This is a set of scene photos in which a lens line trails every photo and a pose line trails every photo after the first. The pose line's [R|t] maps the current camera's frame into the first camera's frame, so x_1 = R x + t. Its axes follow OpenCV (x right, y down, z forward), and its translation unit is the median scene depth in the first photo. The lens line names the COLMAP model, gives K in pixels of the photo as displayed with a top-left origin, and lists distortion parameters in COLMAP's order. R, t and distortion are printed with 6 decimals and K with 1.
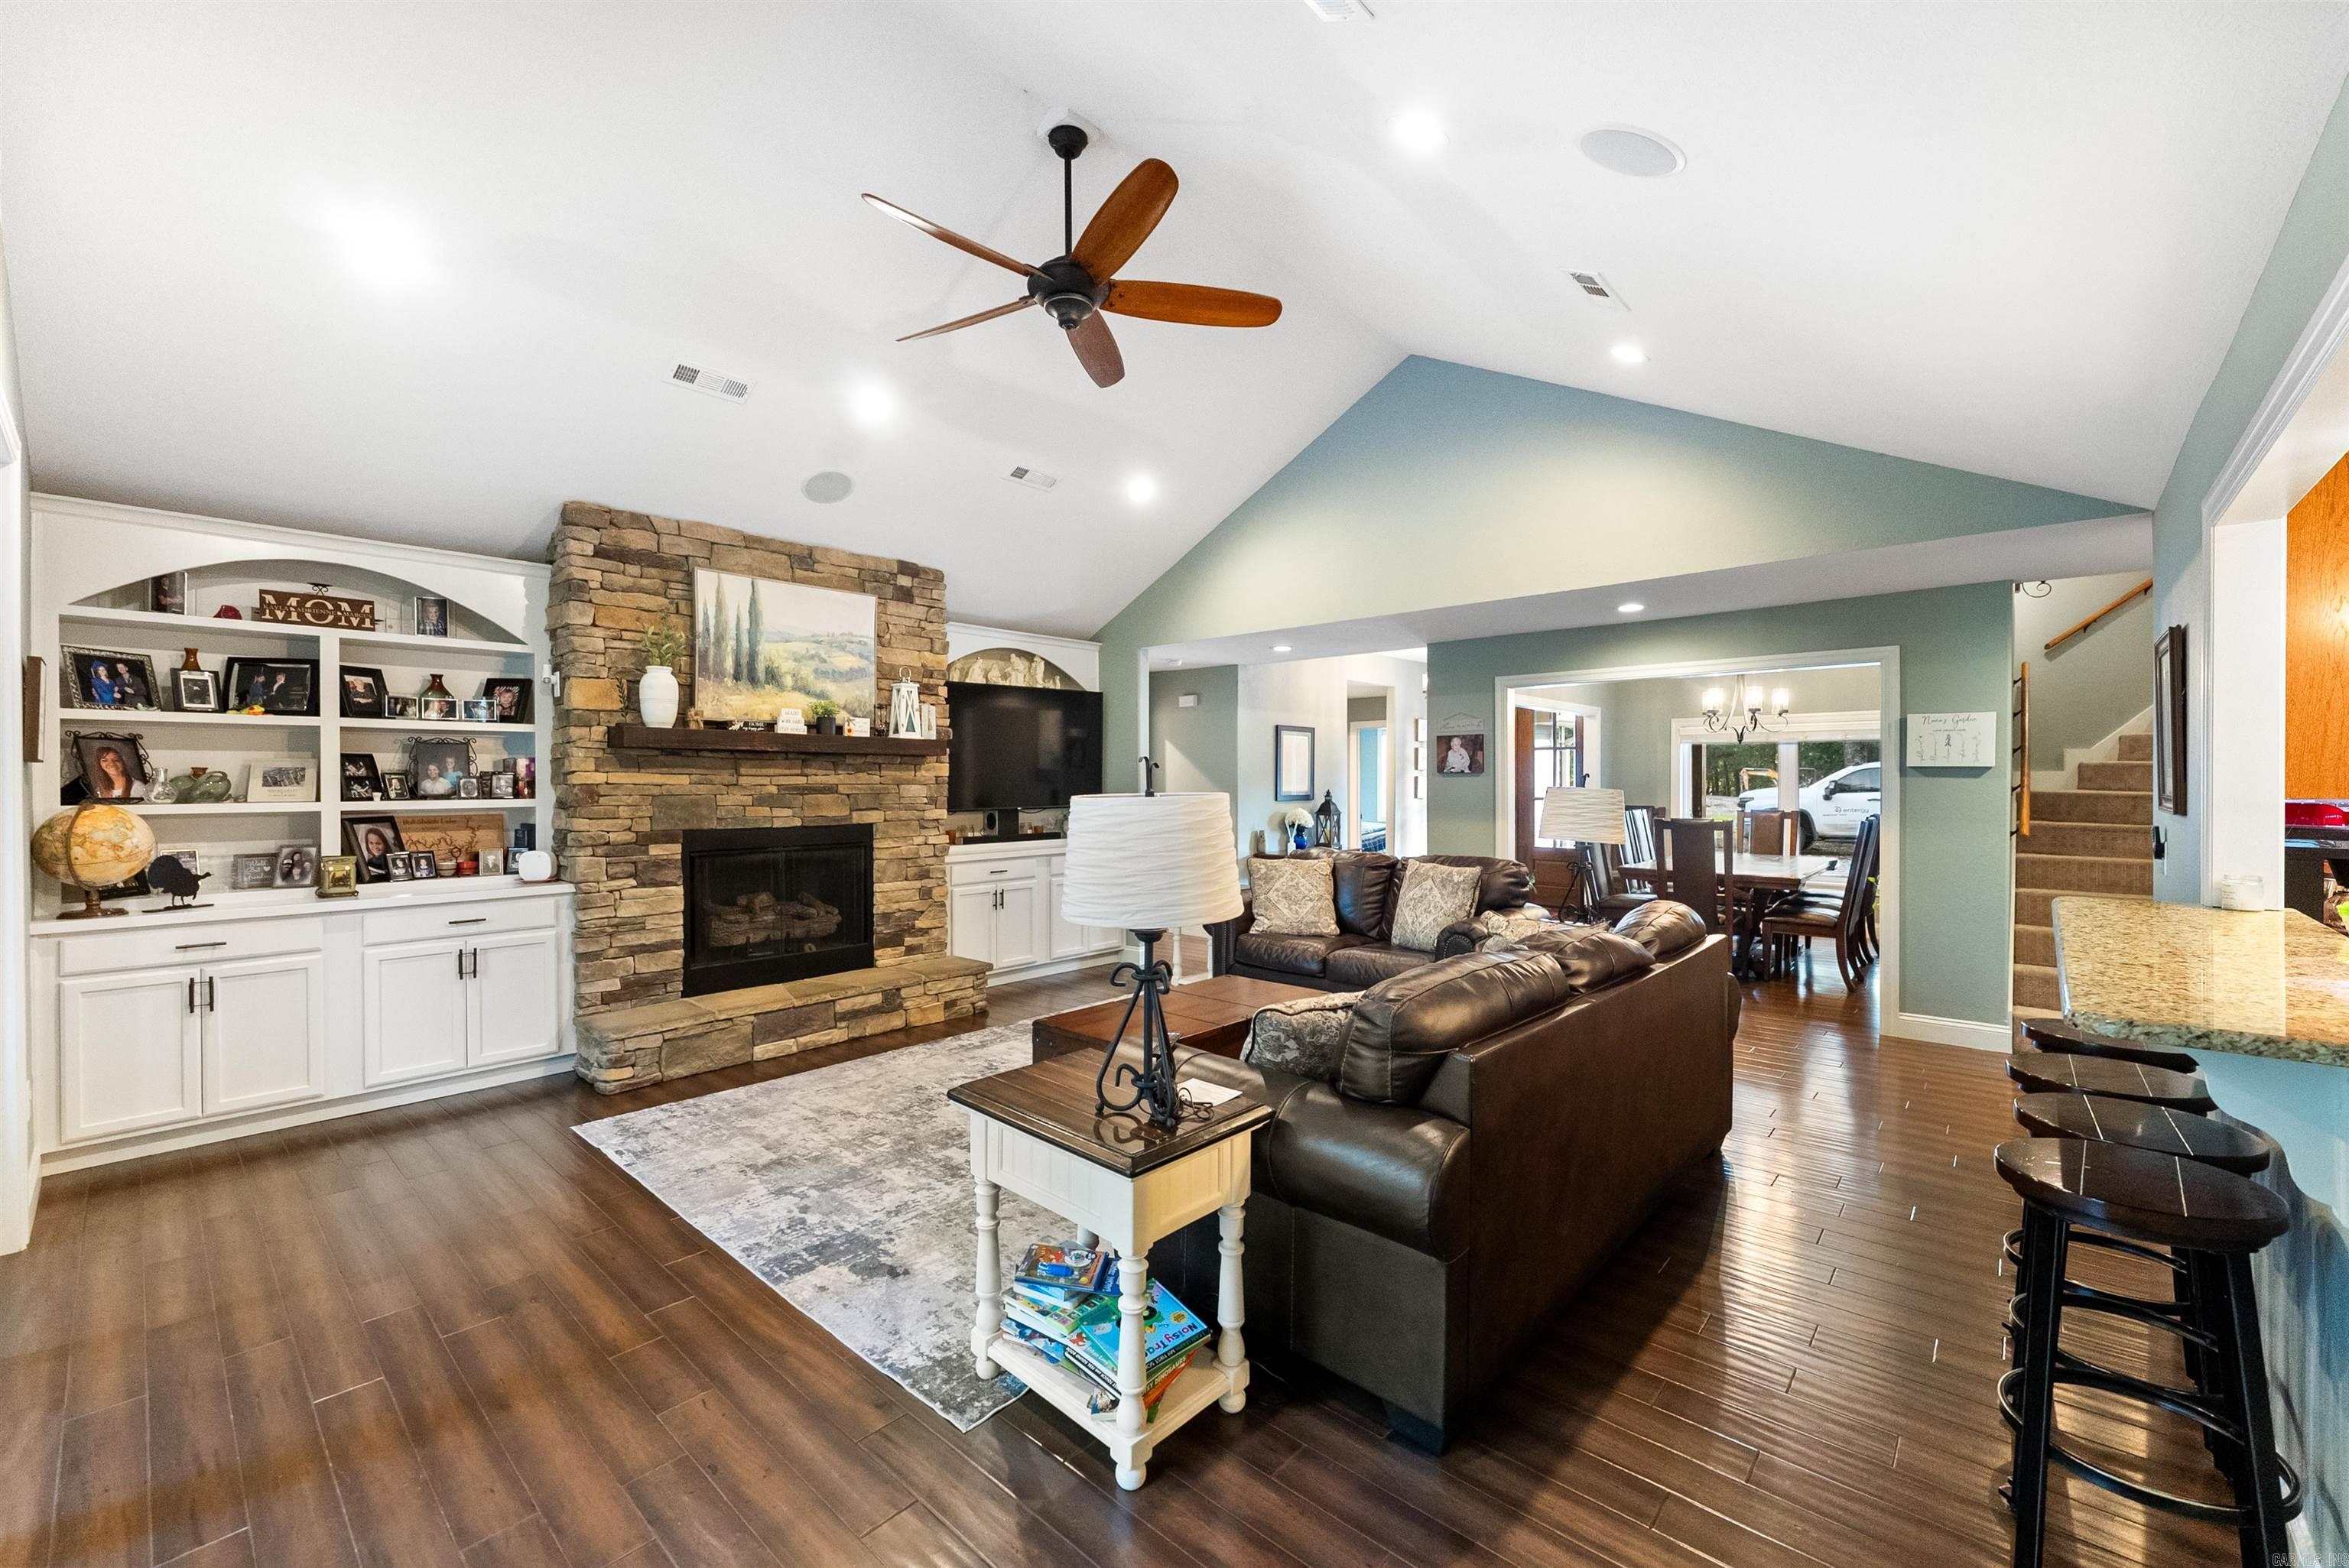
lens RADIAL K [[958.3, 0, 1170.6], [0, 958.3, 784.8], [0, 0, 1]] dist [0.001279, -0.000467]
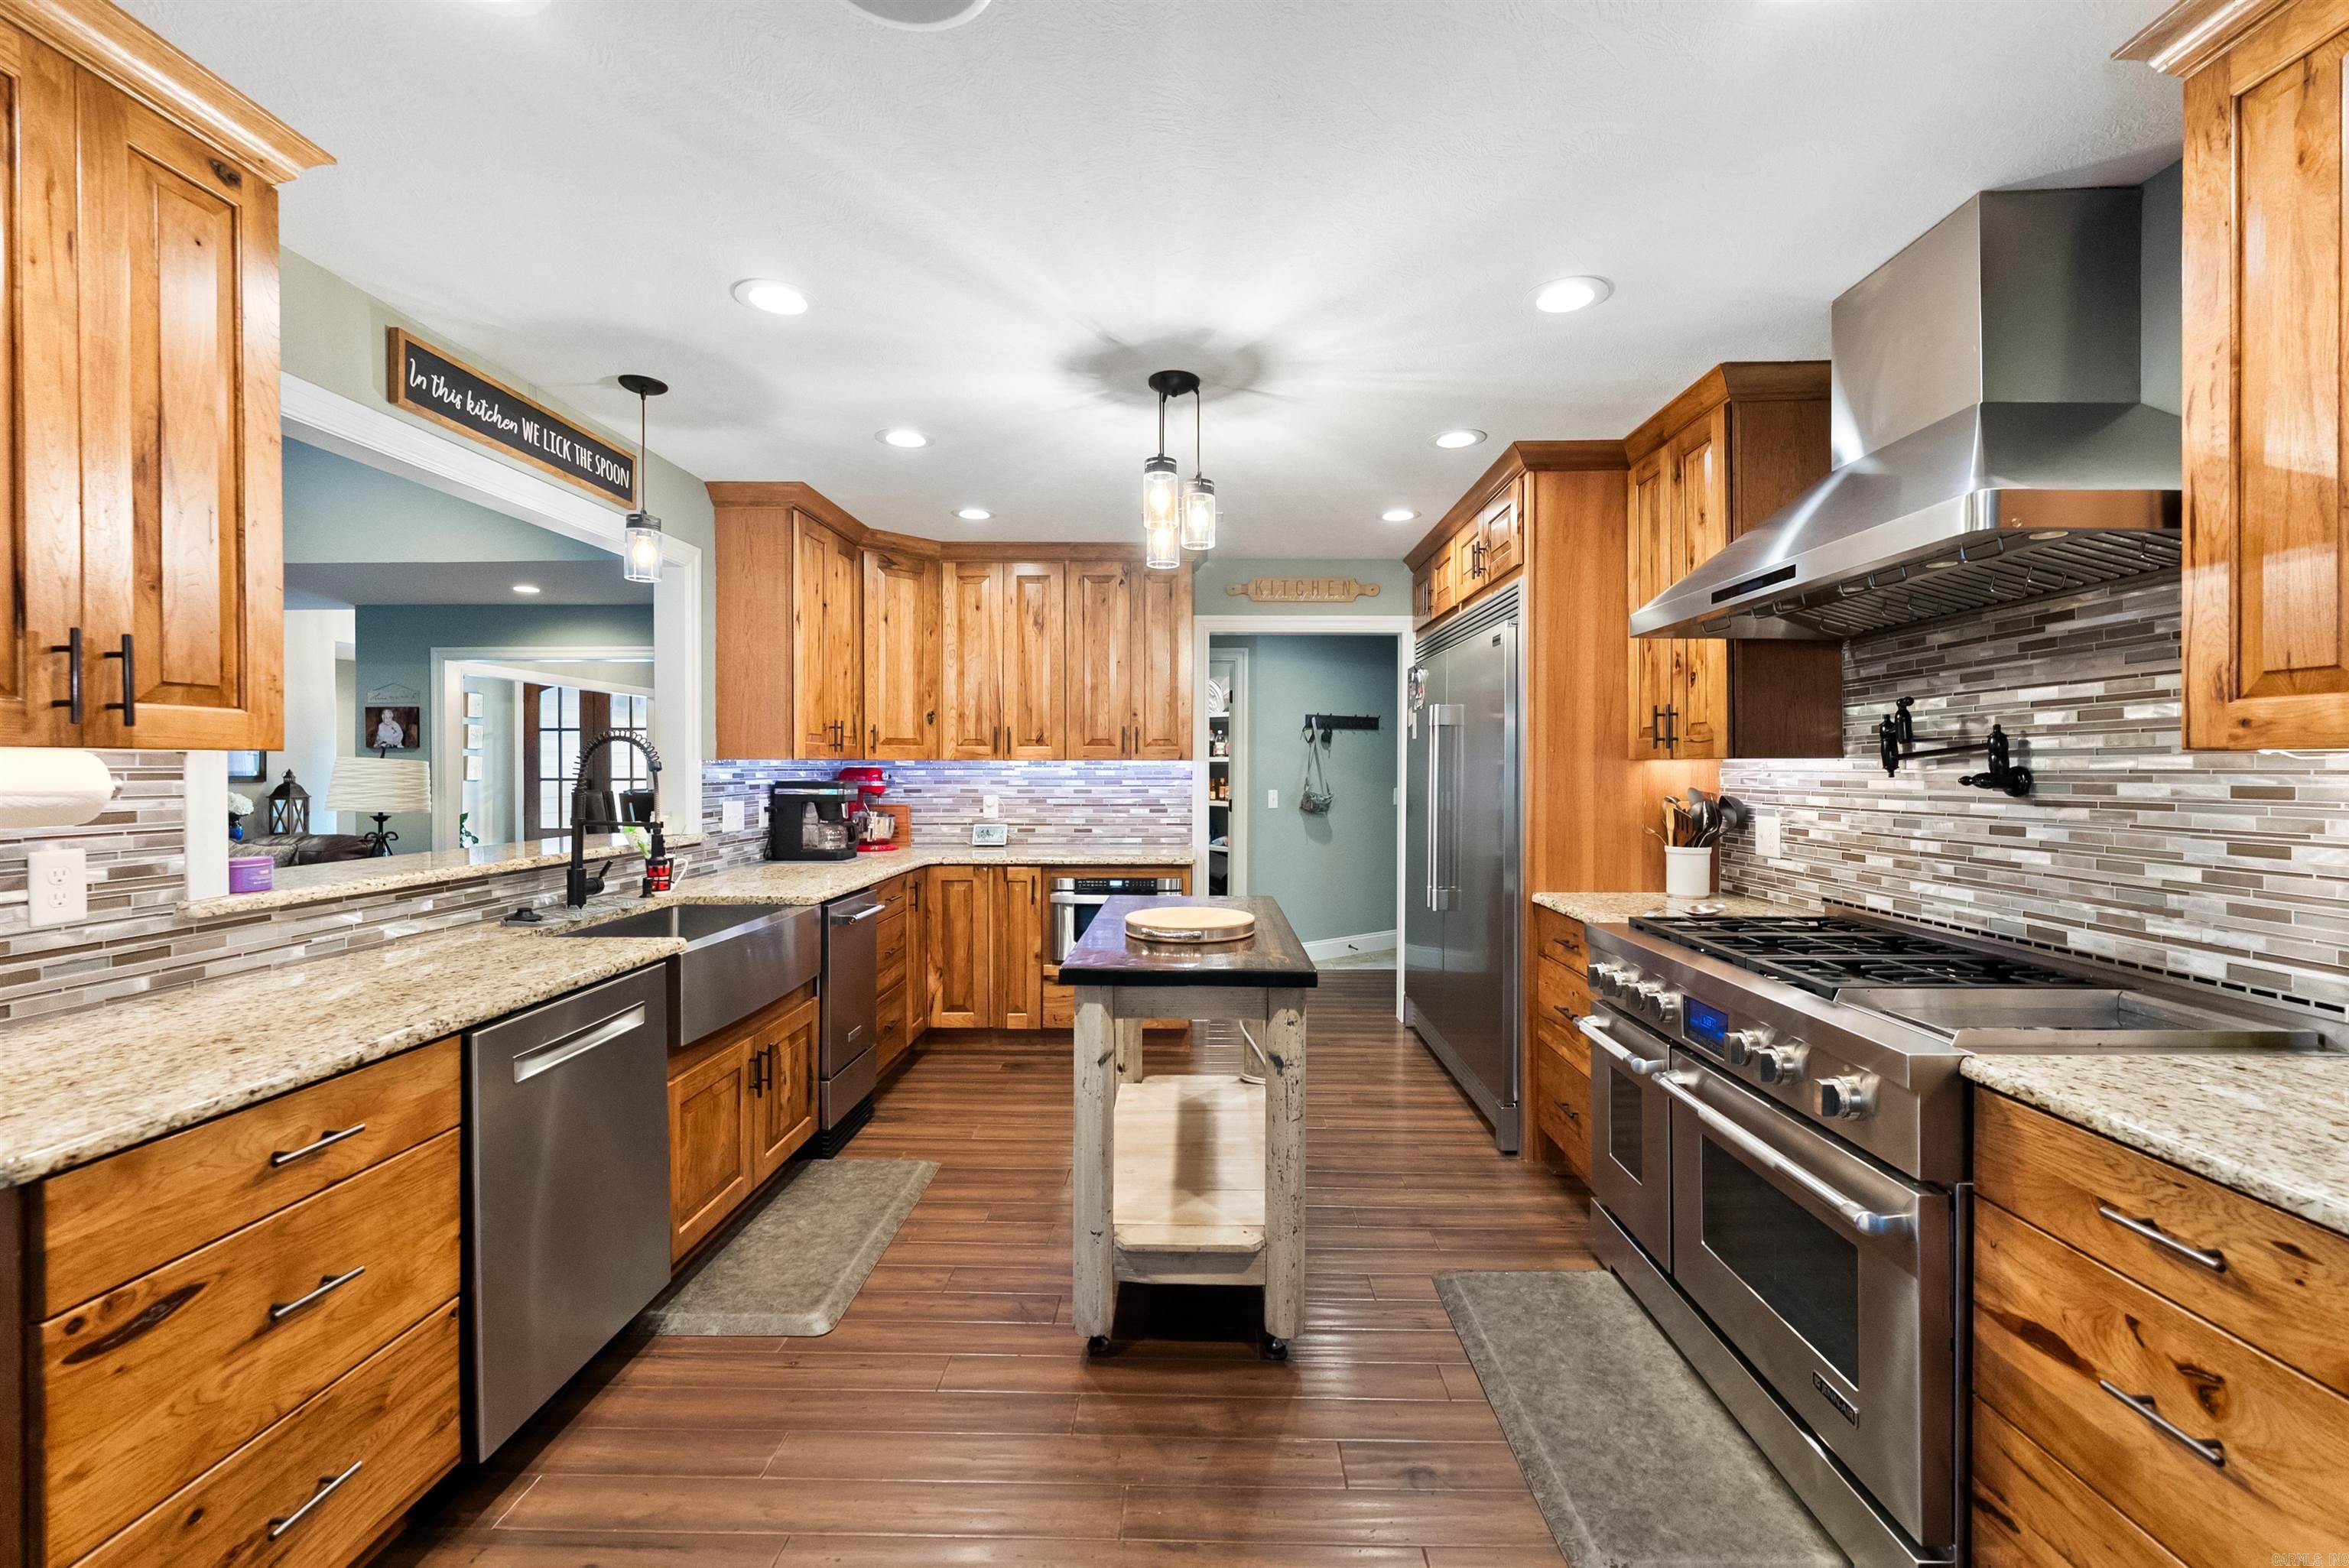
lens RADIAL K [[958.3, 0, 1195.5], [0, 958.3, 769.5], [0, 0, 1]] dist [0.001279, -0.000467]
pose [[0.752095, 0.003226, 0.659047, 0.436604], [0.000791, 0.999983, -0.005798, 0.023176], [-0.659055, 0.004882, 0.752079, -0.337181]]
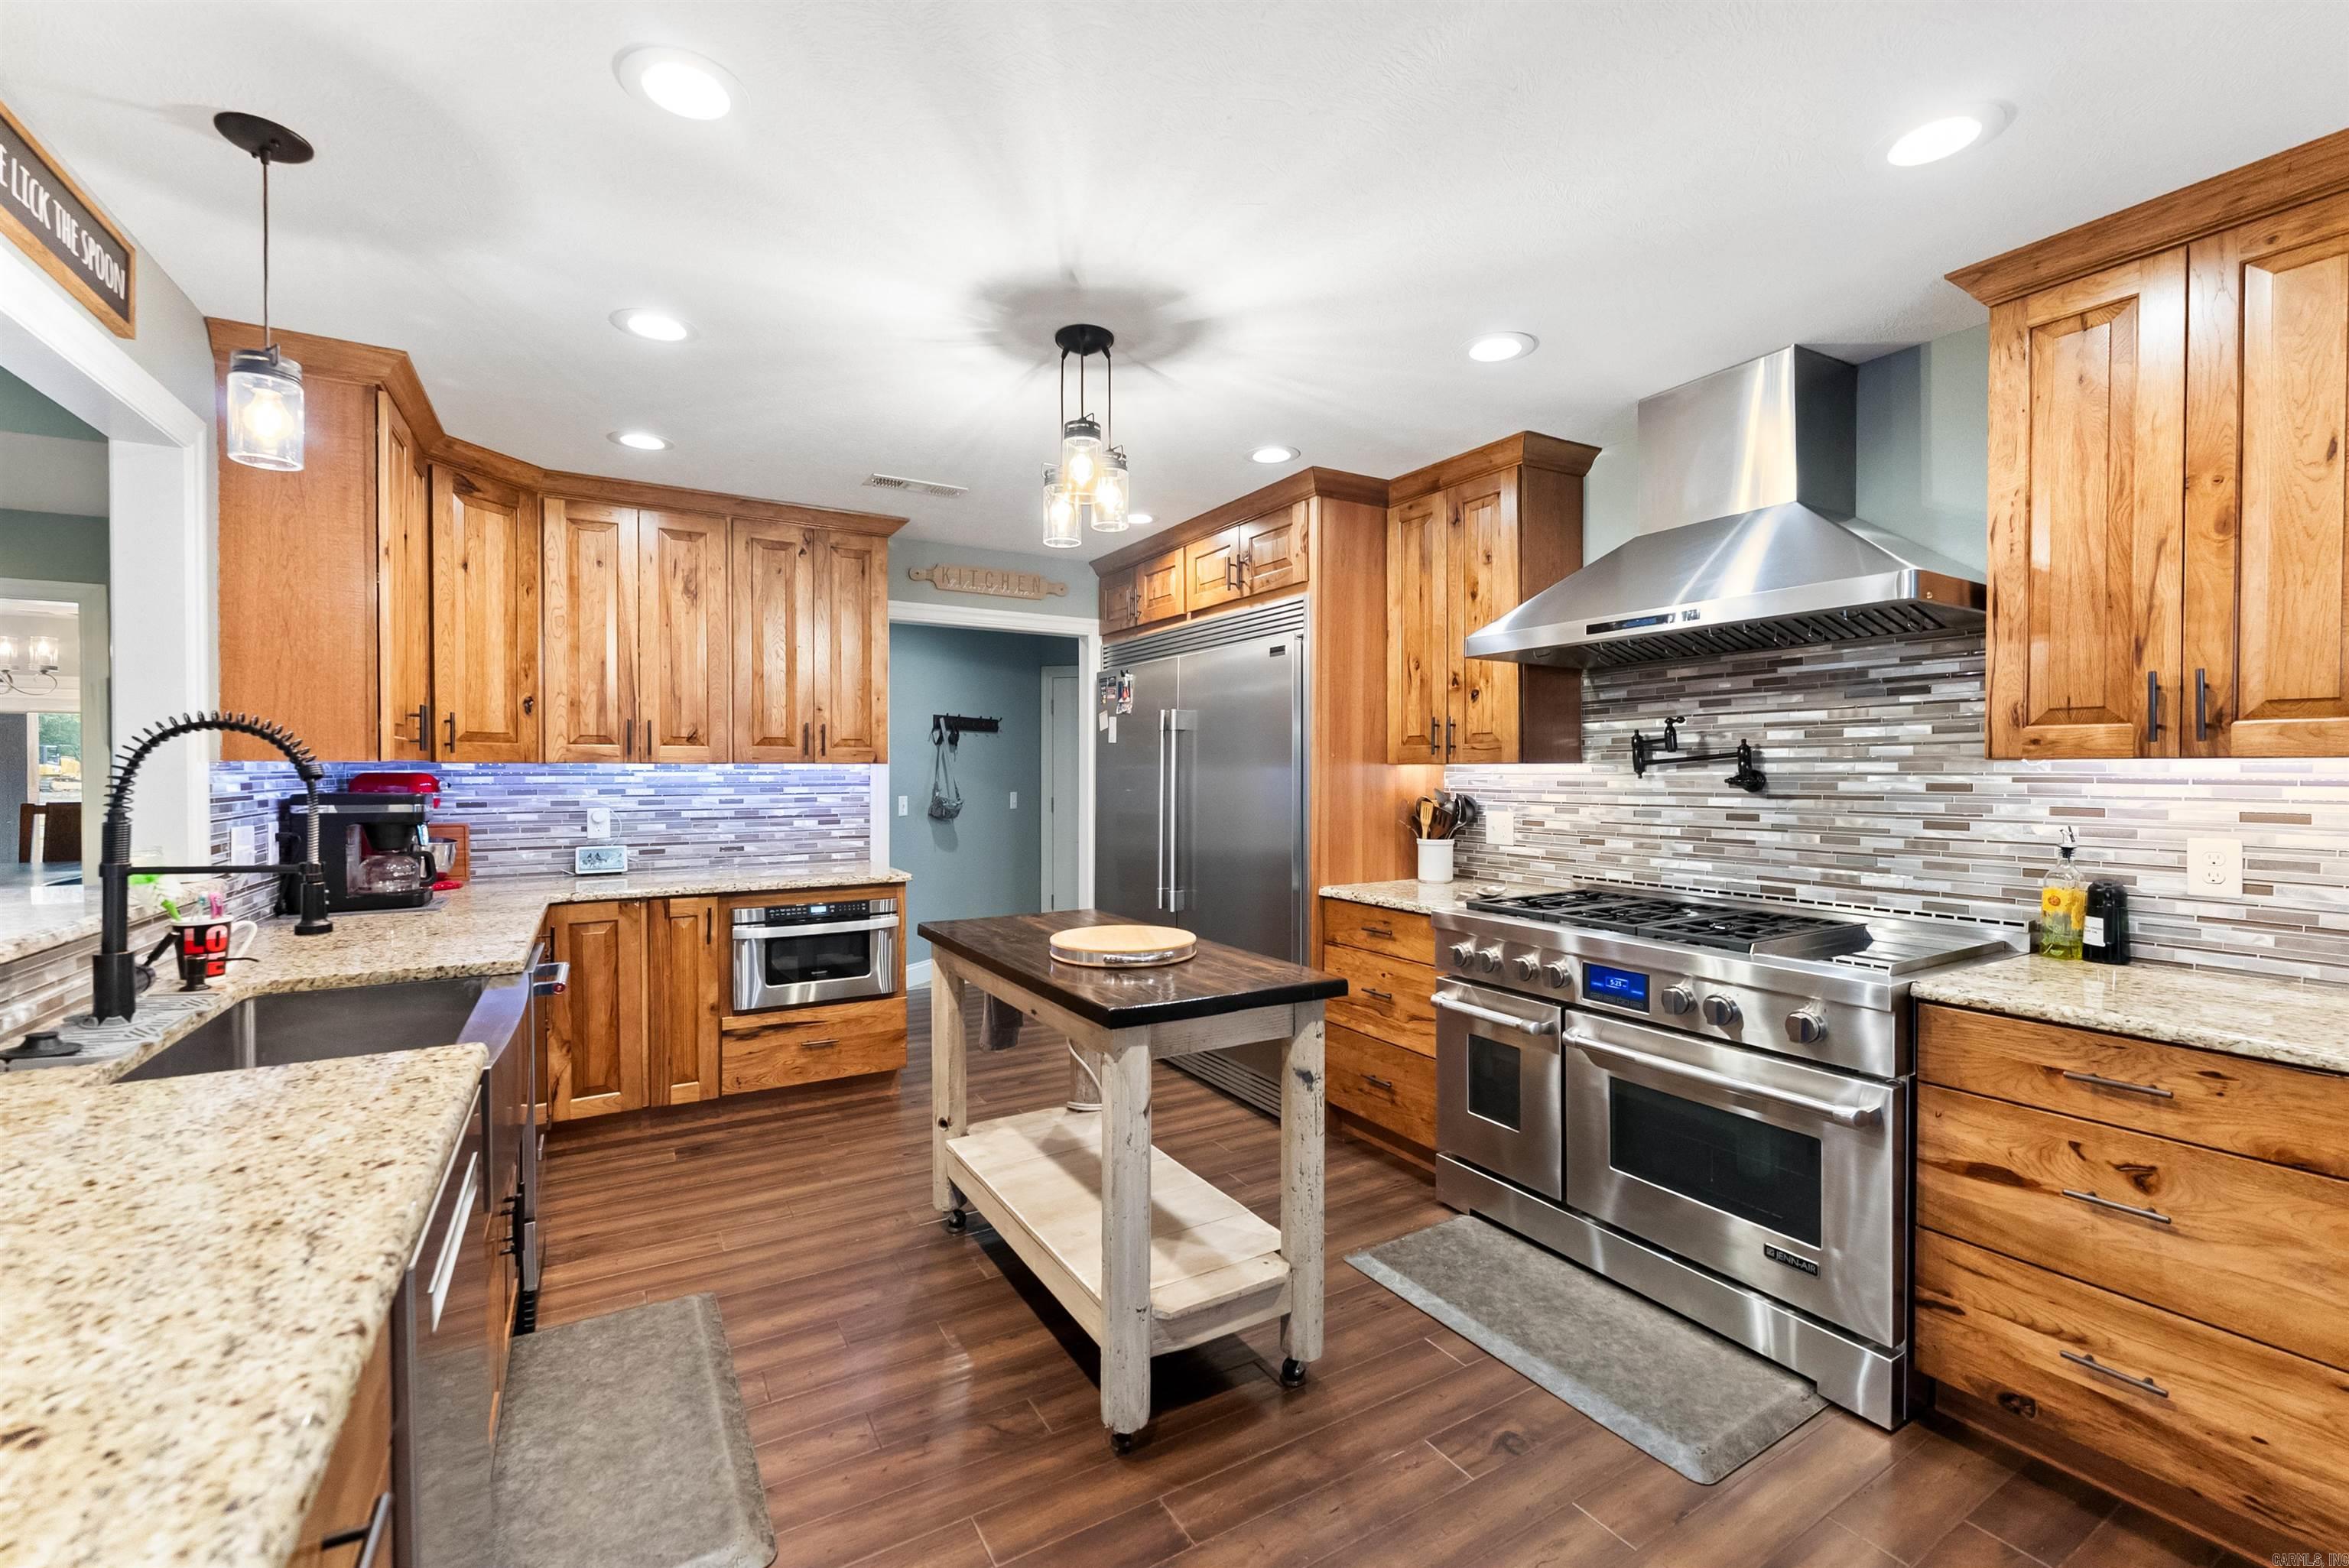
lens RADIAL K [[958.3, 0, 1173.4], [0, 958.3, 779.8], [0, 0, 1]] dist [0.001279, -0.000467]
pose [[0.301864, -0.006005, 0.953332, 0.324188], [0.006746, 0.999969, 0.004163, 0.020666], [-0.953327, 0.005175, 0.301895, -0.081670]]
